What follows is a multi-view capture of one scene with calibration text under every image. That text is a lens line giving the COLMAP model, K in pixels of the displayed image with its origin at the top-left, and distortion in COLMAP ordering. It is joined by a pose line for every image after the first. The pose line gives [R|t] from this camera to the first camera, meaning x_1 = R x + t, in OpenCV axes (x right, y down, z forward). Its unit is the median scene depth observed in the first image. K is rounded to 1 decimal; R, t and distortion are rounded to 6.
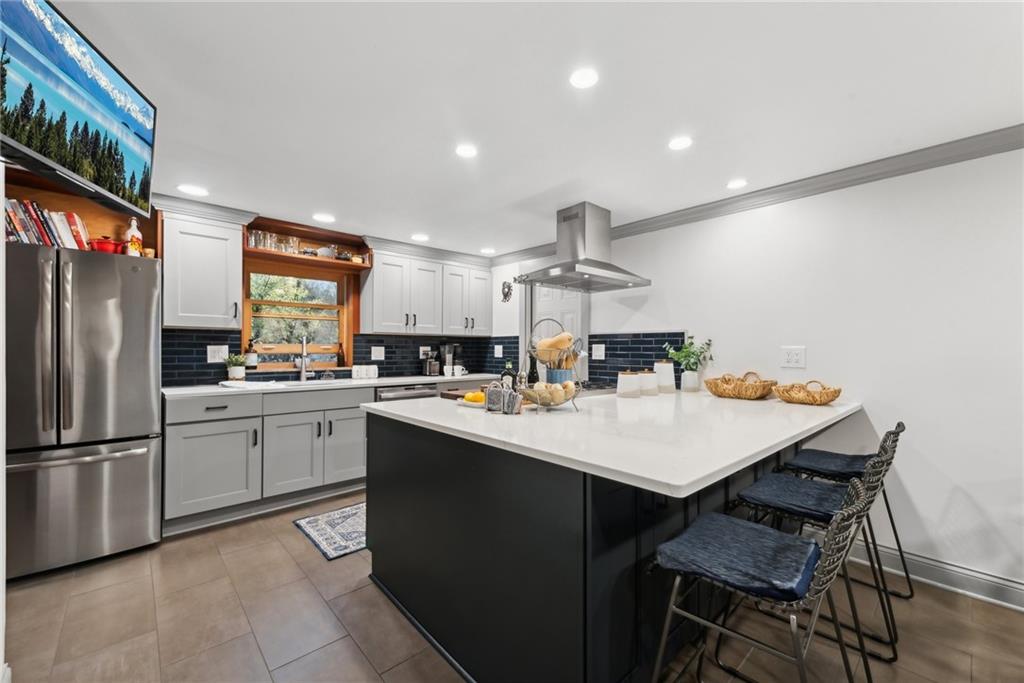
lens RADIAL K [[418.4, 0, 519.8], [0, 418.4, 347.6], [0, 0, 1]] dist [0.004371, -0.001111]
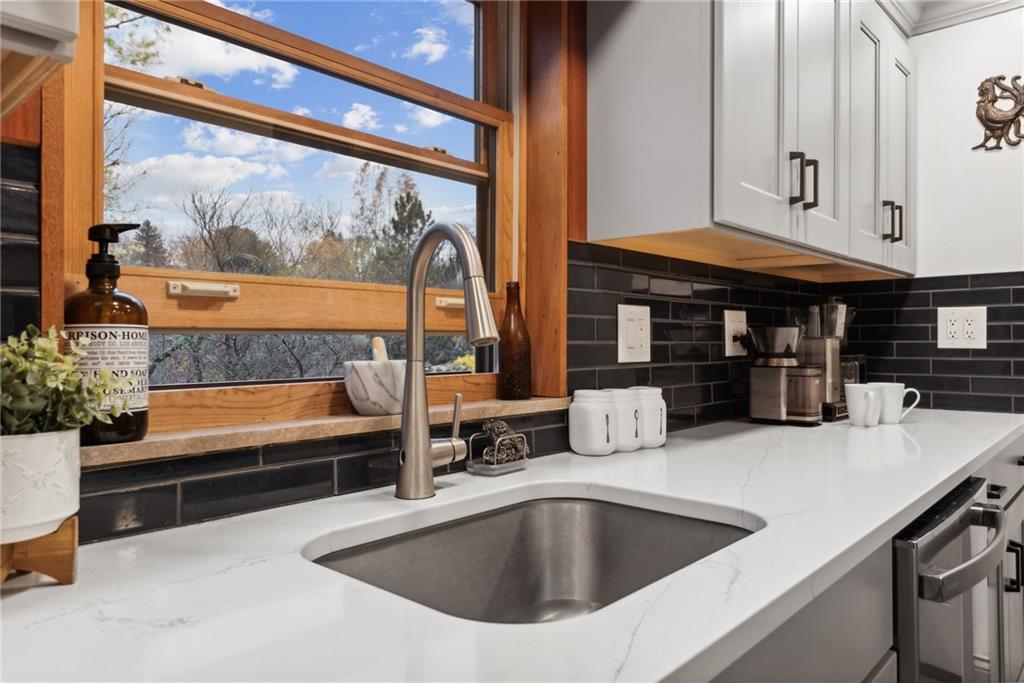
lens RADIAL K [[692.6, 0, 514.4], [0, 692.6, 334.4], [0, 0, 1]] dist [0.011172, -0.010899]
pose [[0.997692, -0.007242, 0.067522, -0.470545], [0.007798, 0.999938, -0.007973, 0.017913], [-0.067460, 0.008481, 0.997686, 0.684804]]
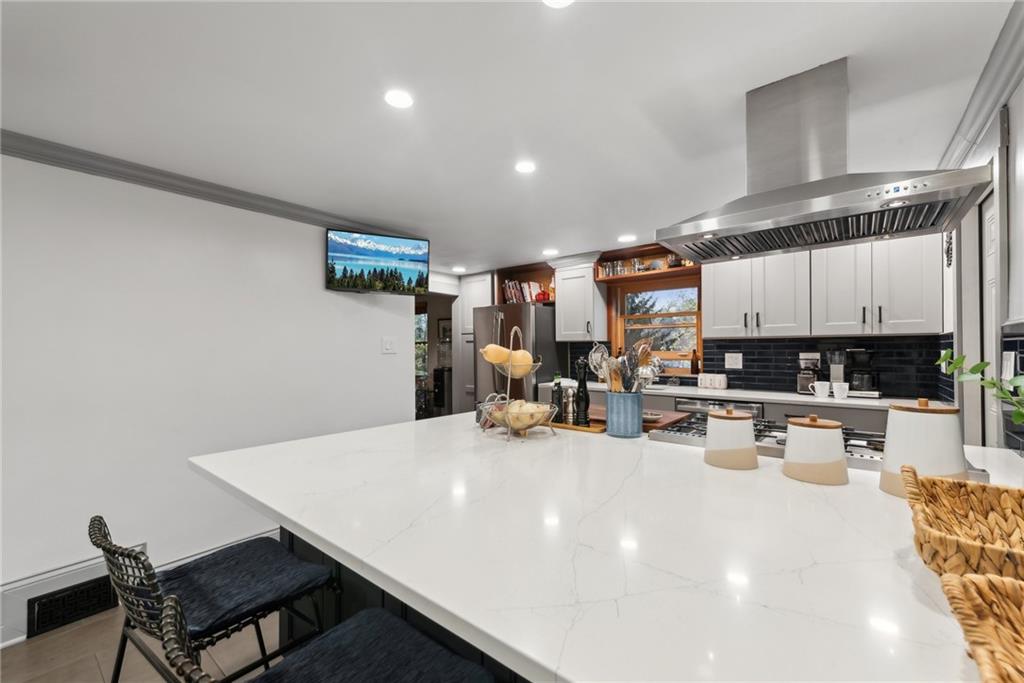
lens RADIAL K [[418.4, 0, 521.2], [0, 418.4, 343.1], [0, 0, 1]] dist [0.004371, -0.001111]
pose [[0.156588, -0.024764, -0.987354, 0.493495], [0.010250, 0.999673, -0.023447, -0.008023], [0.987611, -0.006449, 0.156790, 0.469316]]
